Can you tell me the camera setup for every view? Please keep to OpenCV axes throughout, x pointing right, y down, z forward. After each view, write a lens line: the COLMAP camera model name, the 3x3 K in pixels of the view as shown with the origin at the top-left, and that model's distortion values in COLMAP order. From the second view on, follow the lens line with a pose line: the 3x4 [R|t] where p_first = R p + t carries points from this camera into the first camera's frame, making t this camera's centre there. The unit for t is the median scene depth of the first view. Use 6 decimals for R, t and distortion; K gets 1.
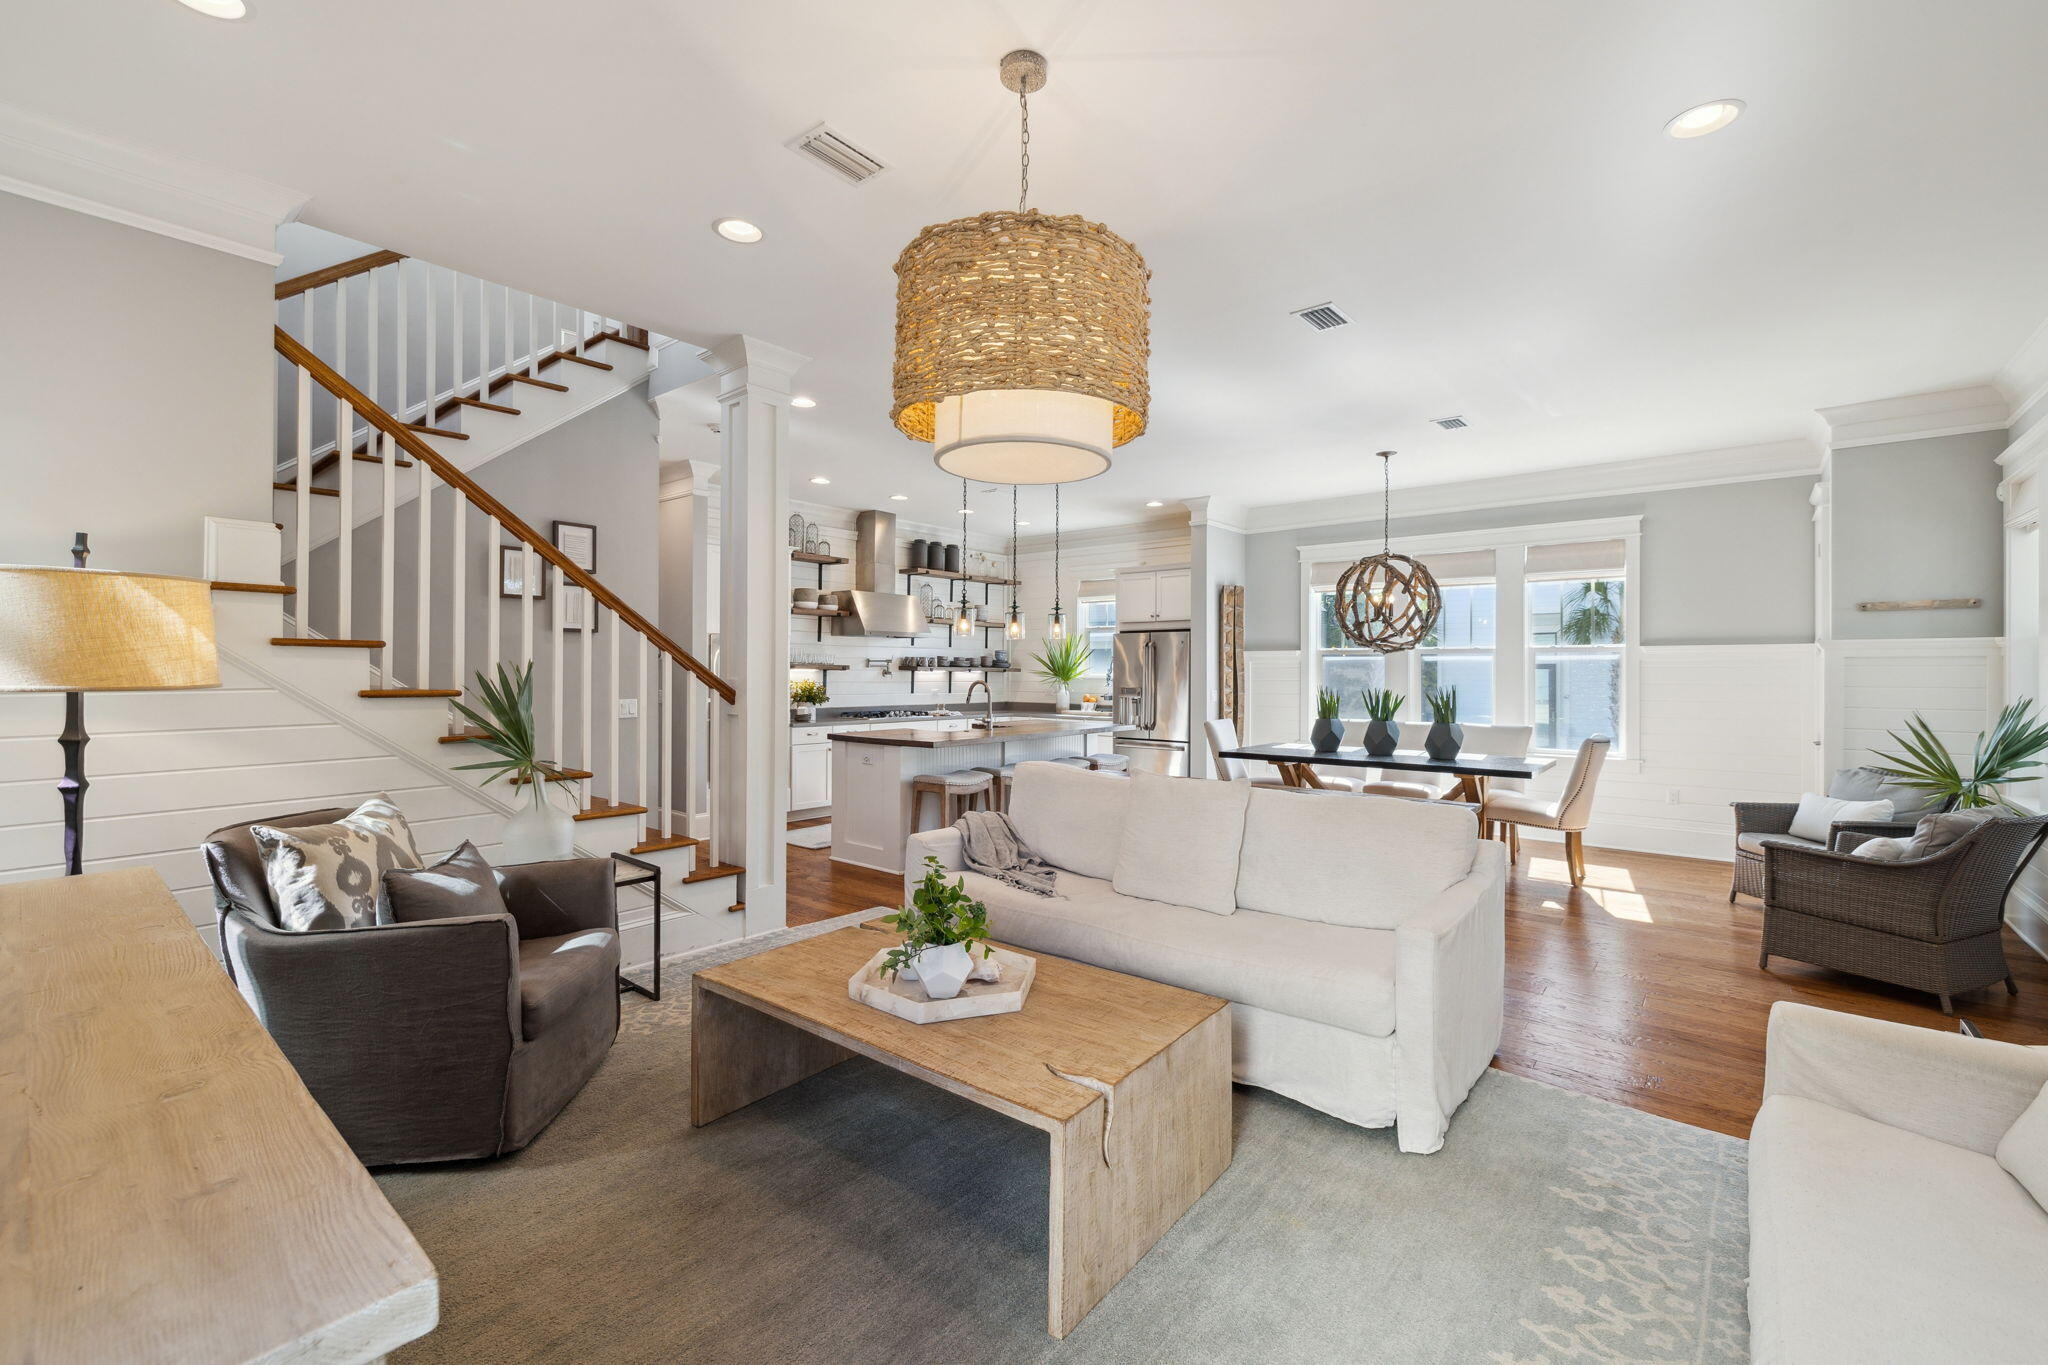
lens RADIAL K [[860.2, 0, 1027.1], [0, 860.2, 669.2], [0, 0, 1]] dist [-0.000796, -0.000262]
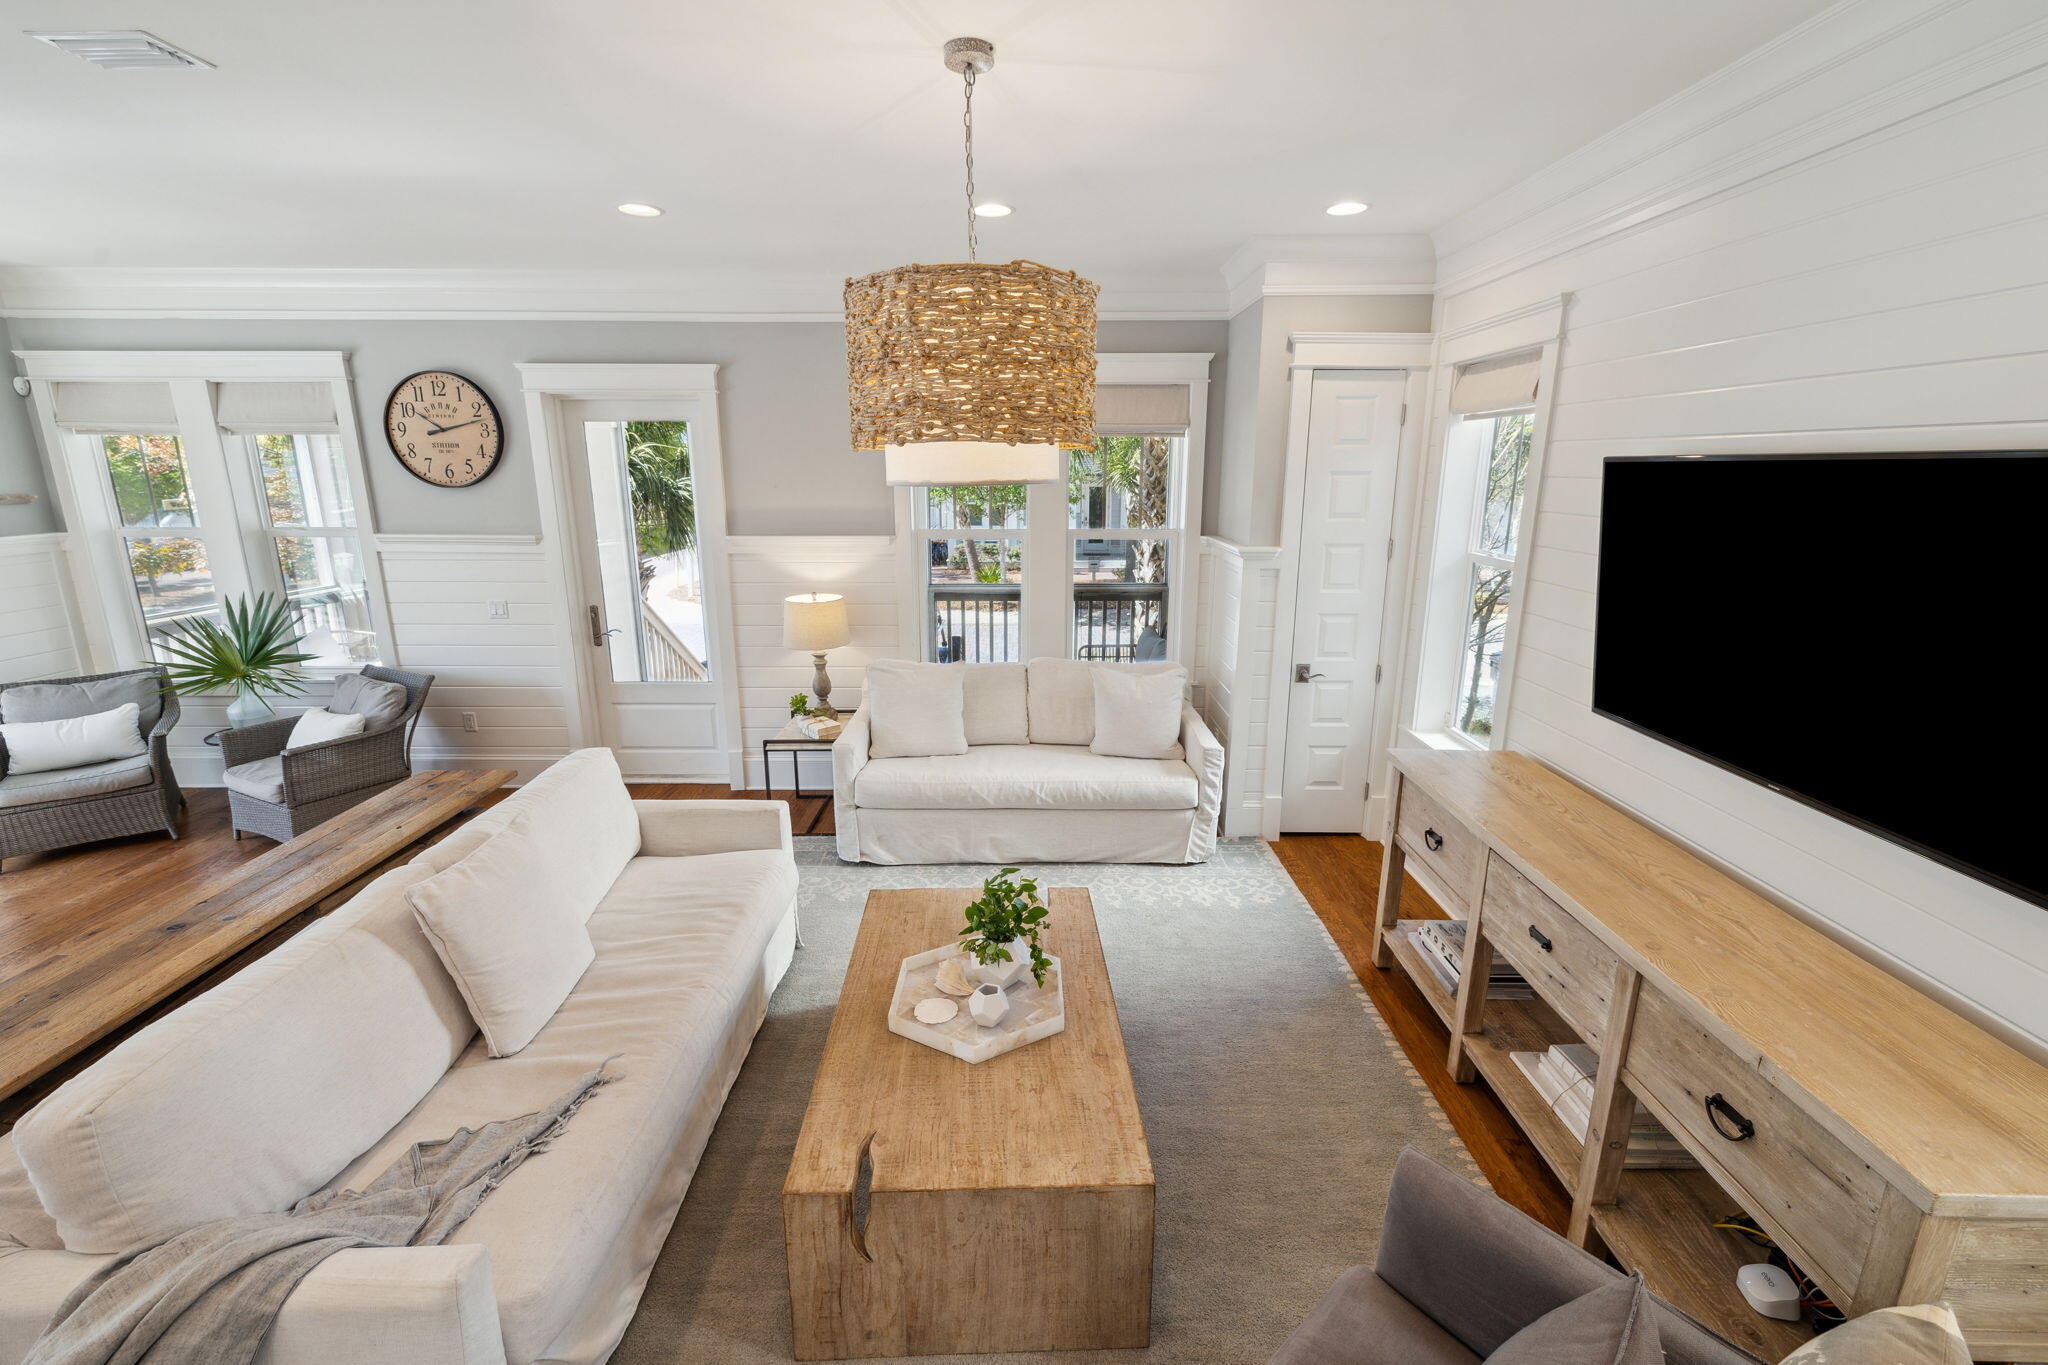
lens RADIAL K [[860.2, 0, 1027.1], [0, 860.2, 669.2], [0, 0, 1]] dist [-0.000796, -0.000262]
pose [[-0.636468, -0.183840, 0.749073, -0.871396], [-0.005553, 0.972246, 0.233893, -0.264469], [-0.771283, 0.144706, -0.619825, 1.632092]]
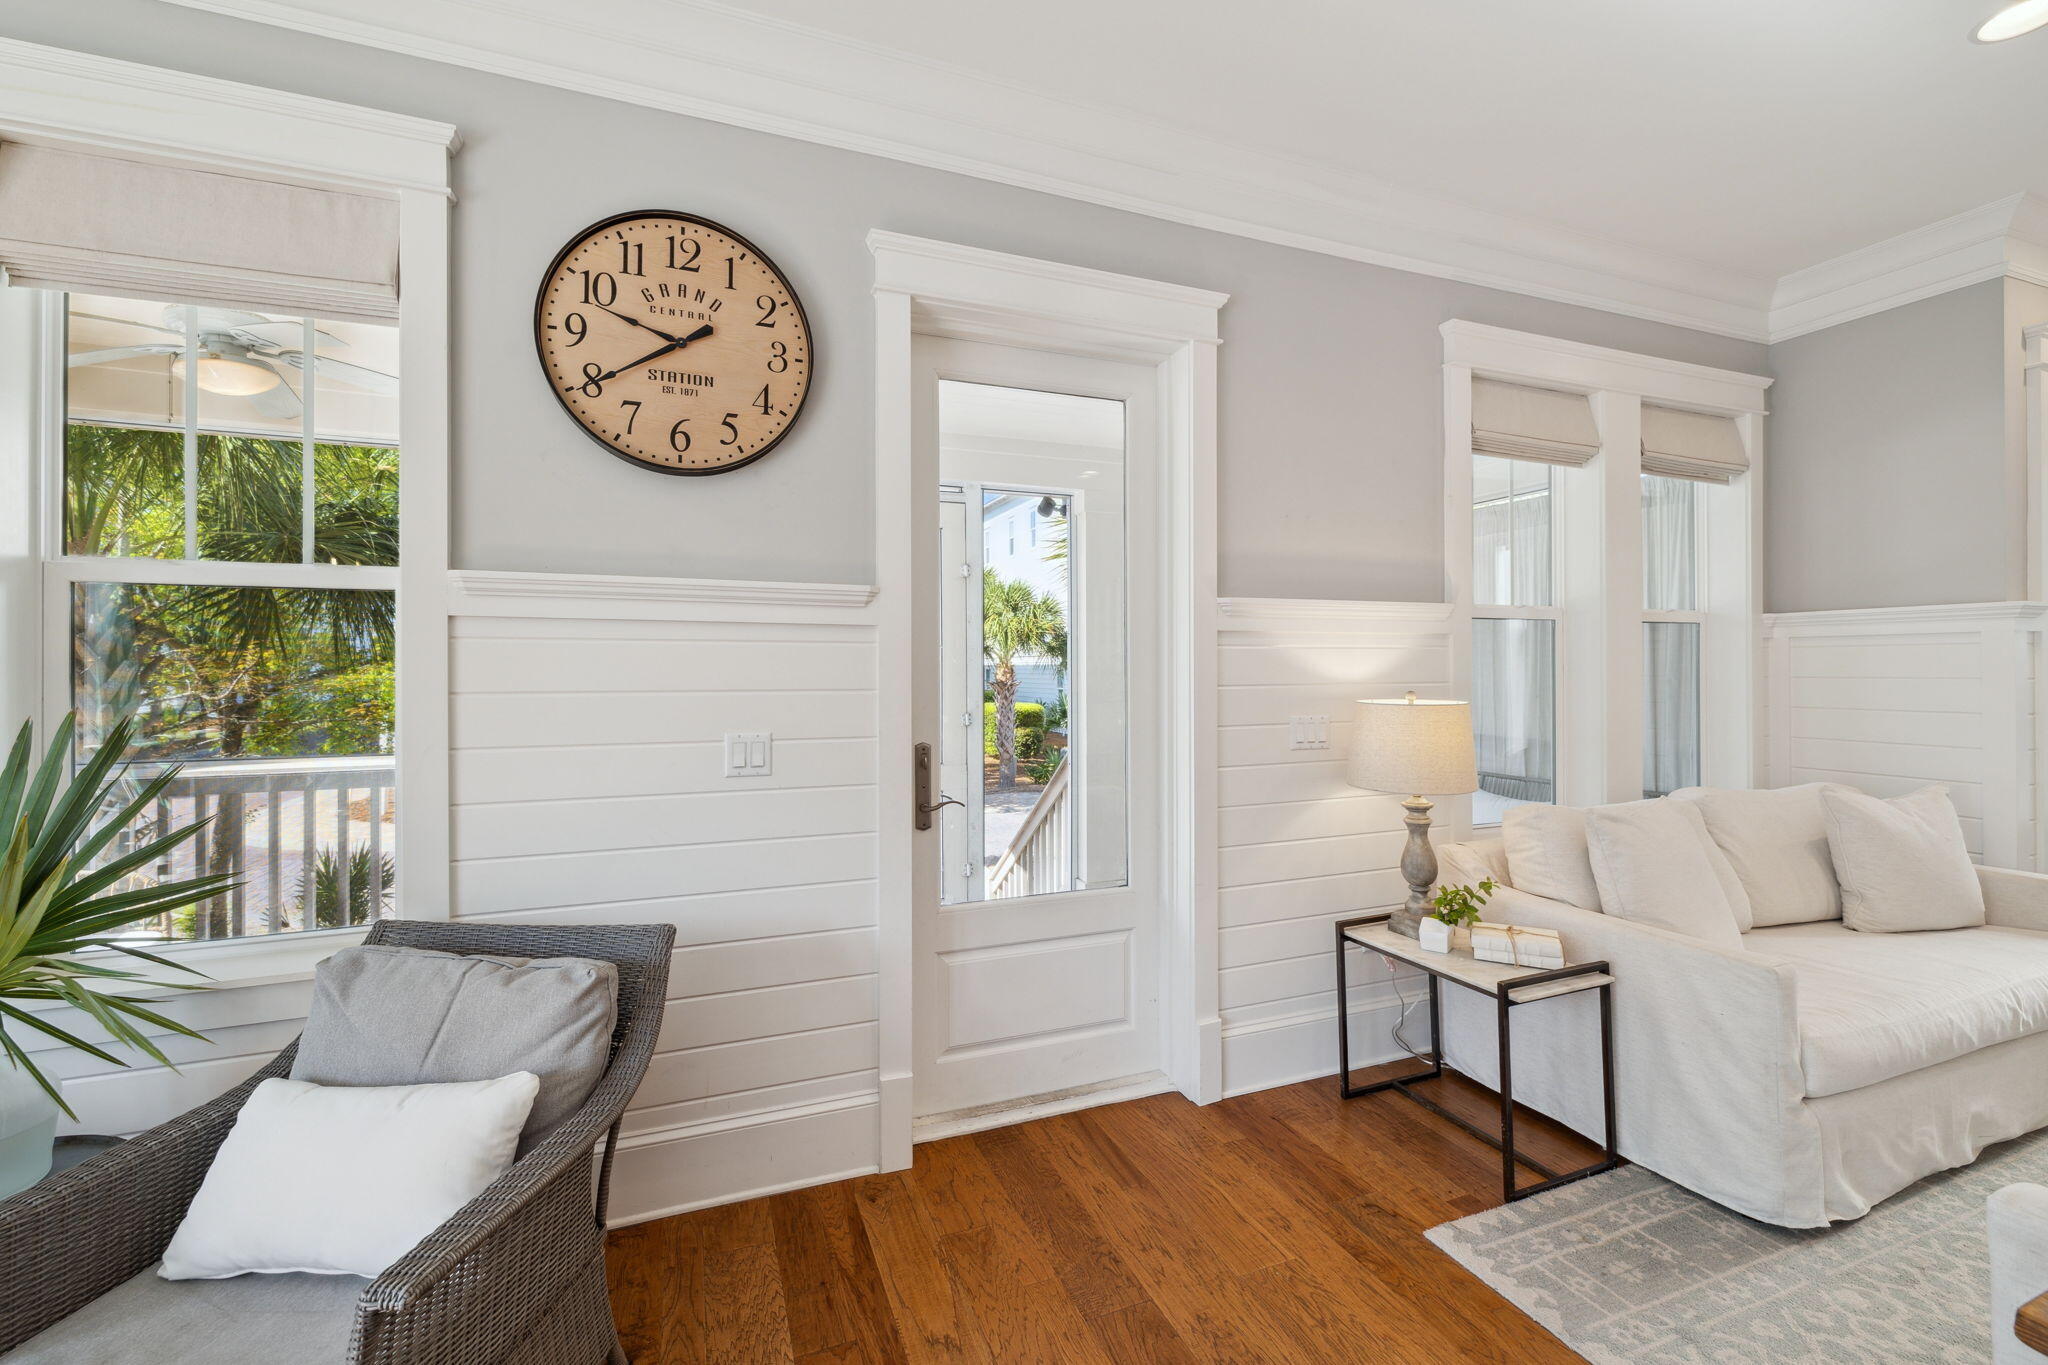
lens RADIAL K [[860.2, 0, 1027.1], [0, 860.2, 669.2], [0, 0, 1]] dist [-0.000796, -0.000262]
pose [[-0.872452, -0.001297, 0.488699, 0.961115], [-0.000459, 0.999998, 0.001834, 0.016333], [-0.488700, 0.001376, -0.872451, 1.972831]]
